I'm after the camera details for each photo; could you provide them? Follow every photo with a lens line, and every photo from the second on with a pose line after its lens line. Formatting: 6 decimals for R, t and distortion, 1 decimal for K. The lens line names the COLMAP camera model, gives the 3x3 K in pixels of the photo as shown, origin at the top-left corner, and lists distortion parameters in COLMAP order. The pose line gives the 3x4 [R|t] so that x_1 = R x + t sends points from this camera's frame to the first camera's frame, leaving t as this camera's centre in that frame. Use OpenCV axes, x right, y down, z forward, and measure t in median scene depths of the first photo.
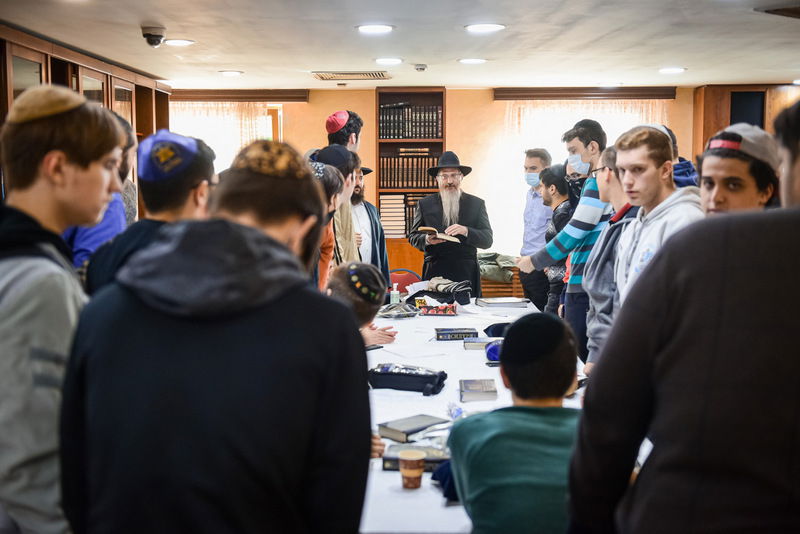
lens RADIAL K [[1030.0, 0, 400.0], [0, 1030.0, 267.0], [0, 0, 1]] dist [0.007952, -0.003739]
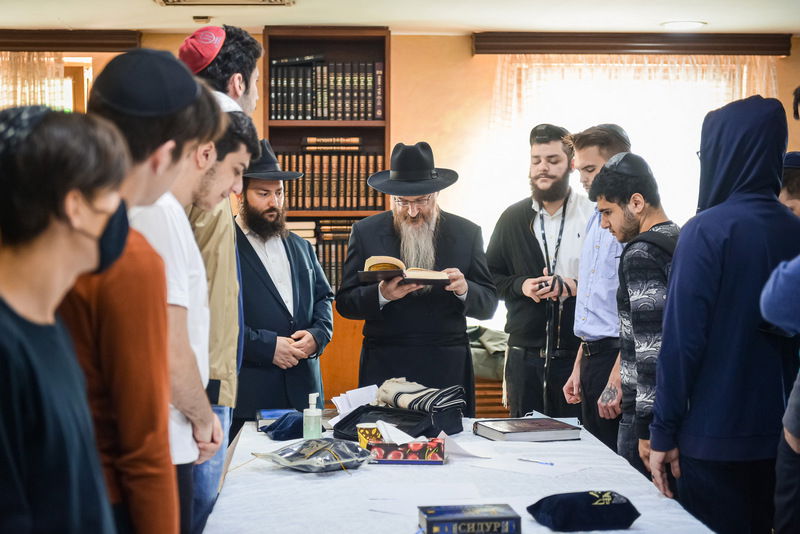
lens RADIAL K [[1310.2, 0, 400.0], [0, 1310.2, 267.0], [0, 0, 1]] dist [0.007919, 0.109969]
pose [[0.995230, -0.000431, 0.097555, -0.019109], [0.005568, 0.998611, -0.052390, -0.008758], [-0.097397, 0.052684, 0.993850, 0.300189]]
